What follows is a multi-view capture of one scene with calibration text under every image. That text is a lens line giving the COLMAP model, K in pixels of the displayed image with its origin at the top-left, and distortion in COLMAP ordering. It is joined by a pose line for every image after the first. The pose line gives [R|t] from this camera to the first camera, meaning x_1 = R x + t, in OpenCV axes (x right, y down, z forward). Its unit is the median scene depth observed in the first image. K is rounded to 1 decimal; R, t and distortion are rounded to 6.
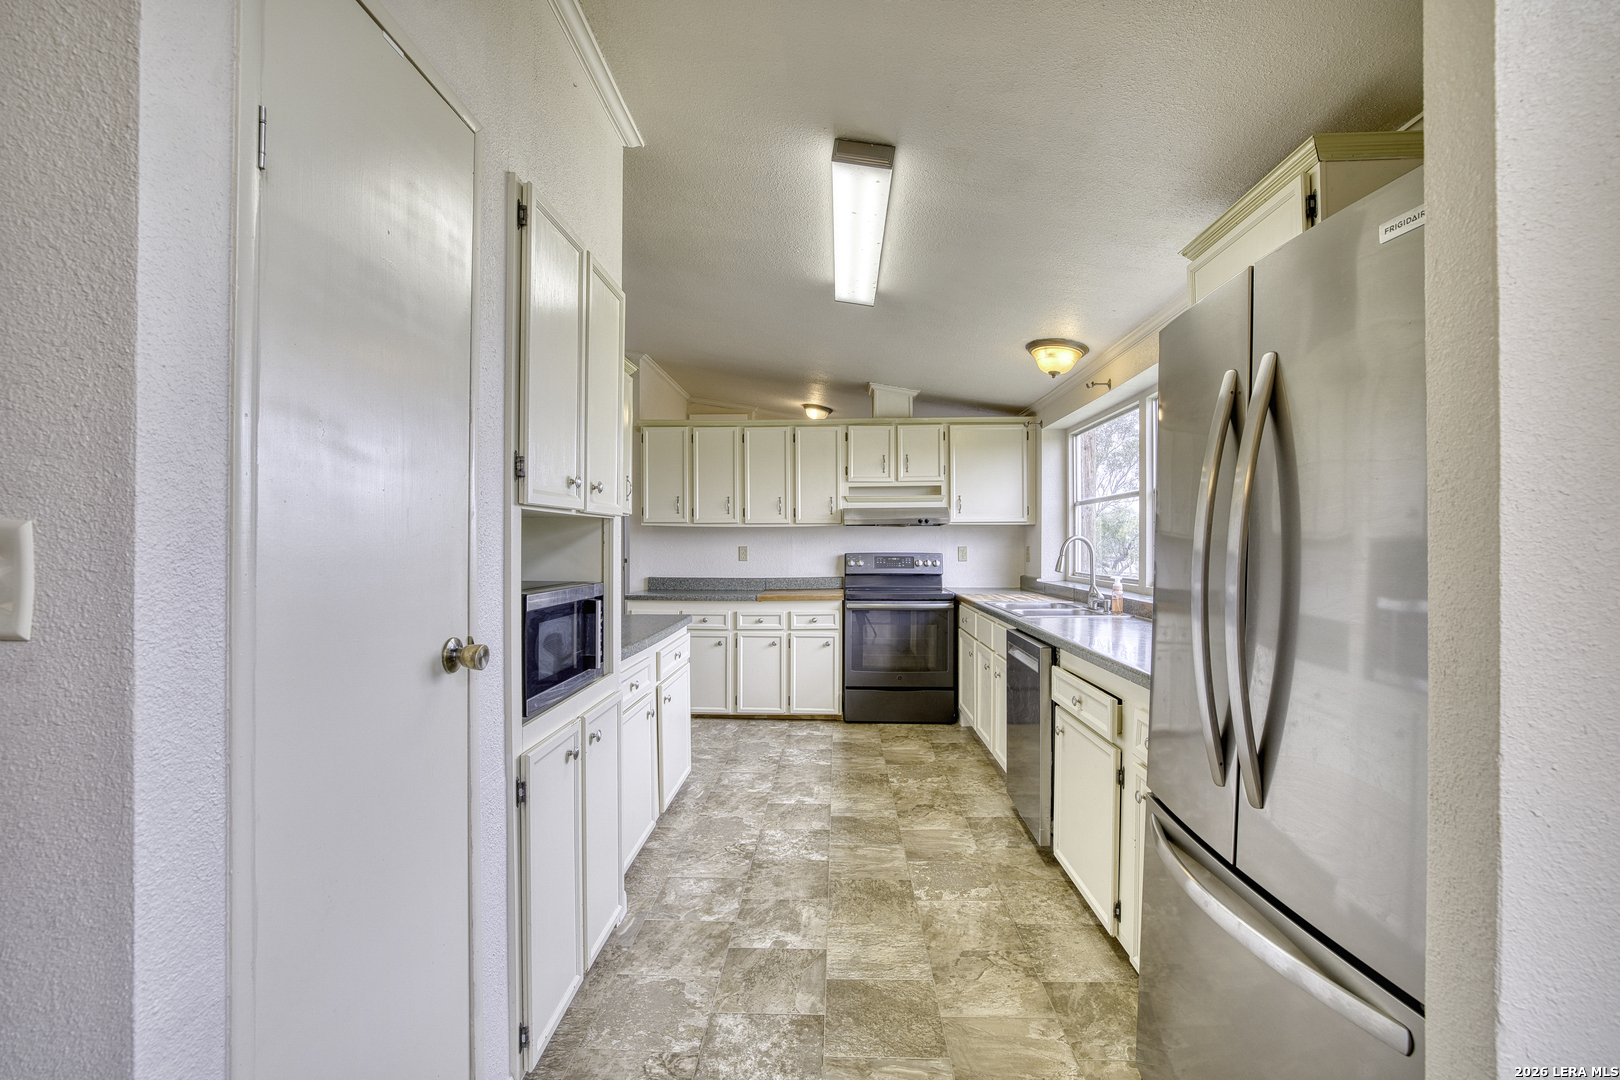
lens RADIAL K [[697.7, 0, 805.2], [0, 697.7, 544.0], [0, 0, 1]] dist [-0.036745, 0.003814]
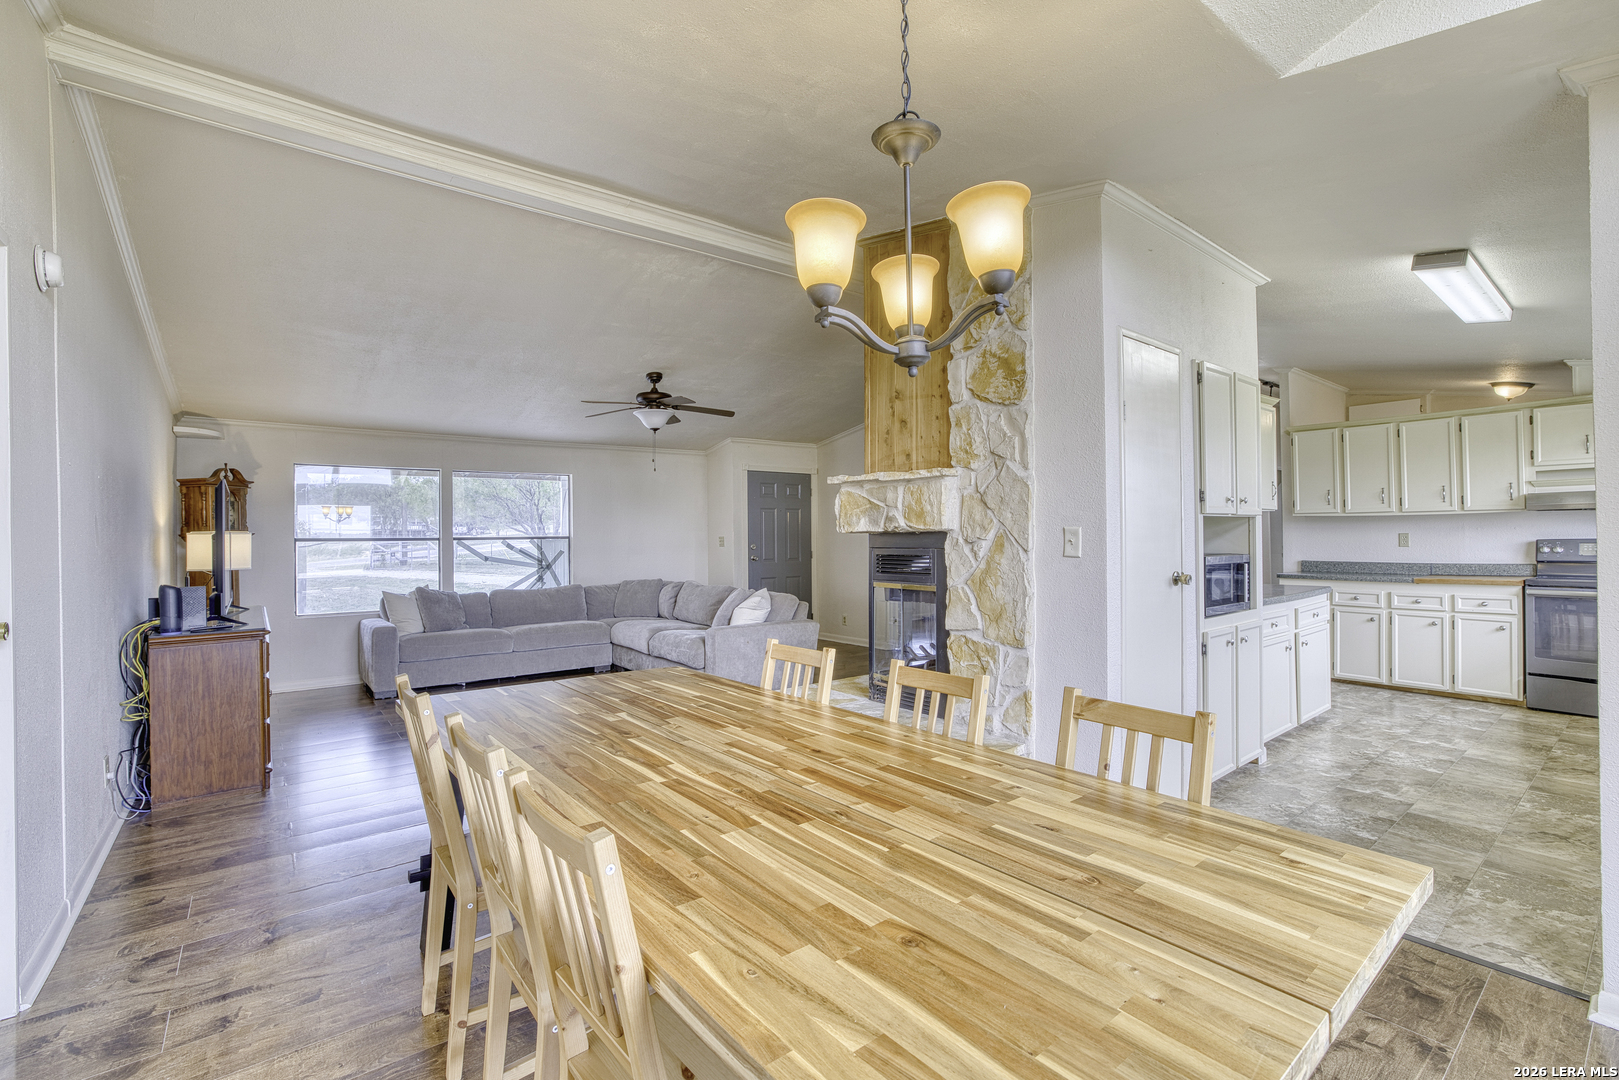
lens RADIAL K [[697.2, 0, 802.5], [0, 697.2, 530.7], [0, 0, 1]] dist [-0.036745, 0.003814]
pose [[0.638475, -0.011819, -0.769552, 0.136011], [0.008303, 0.999930, -0.008468, 0.000854], [0.769598, -0.000983, 0.638528, -0.408207]]
